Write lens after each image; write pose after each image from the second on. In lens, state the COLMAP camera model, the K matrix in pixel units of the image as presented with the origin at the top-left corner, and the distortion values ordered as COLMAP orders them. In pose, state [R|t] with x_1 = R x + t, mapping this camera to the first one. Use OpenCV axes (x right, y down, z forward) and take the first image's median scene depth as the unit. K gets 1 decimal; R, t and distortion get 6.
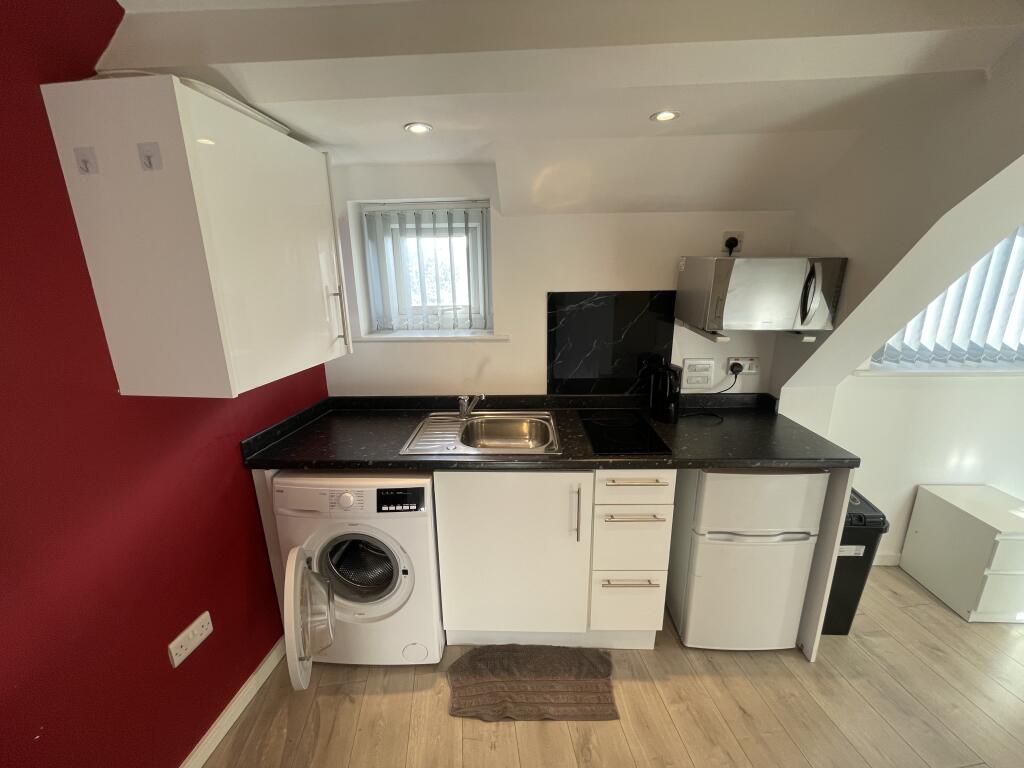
lens RADIAL K [[414.8, 0, 512.0], [0, 414.8, 384.0], [0, 0, 1]] dist [-0.002400, 0.000159]
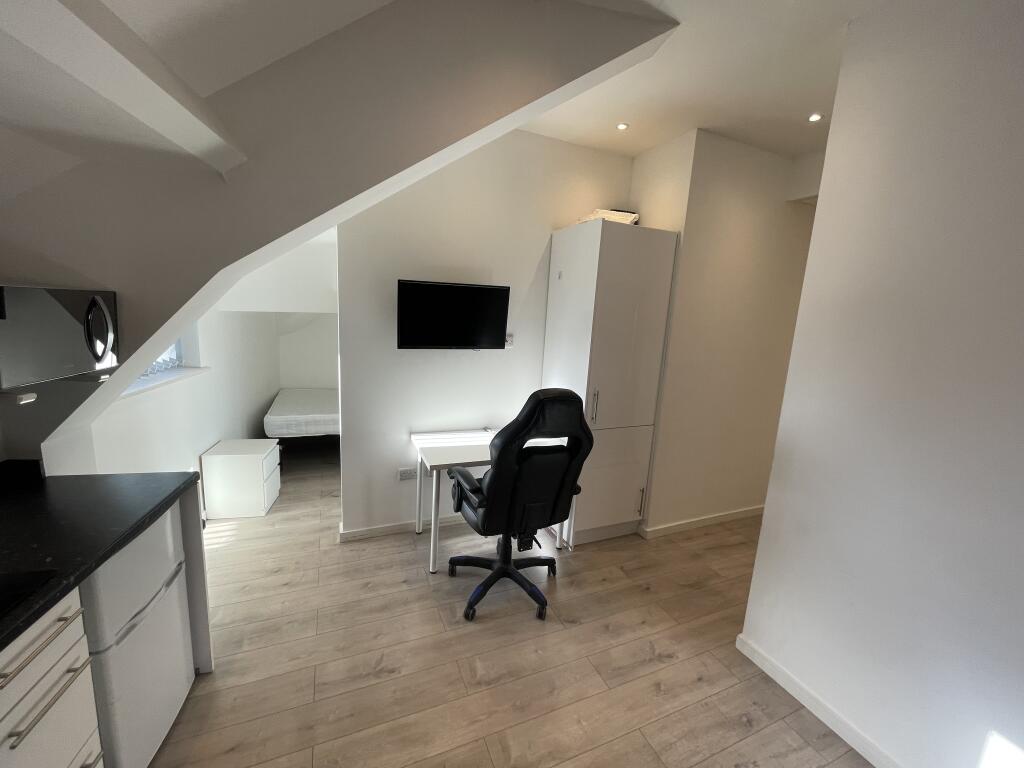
lens RADIAL K [[414.8, 0, 512.0], [0, 414.8, 384.0], [0, 0, 1]] dist [-0.002400, 0.000159]
pose [[-0.288144, -0.161531, 0.943865, -0.399078], [0.179191, 0.959163, 0.218853, -0.134140], [-0.940672, 0.232194, -0.247432, 0.391701]]
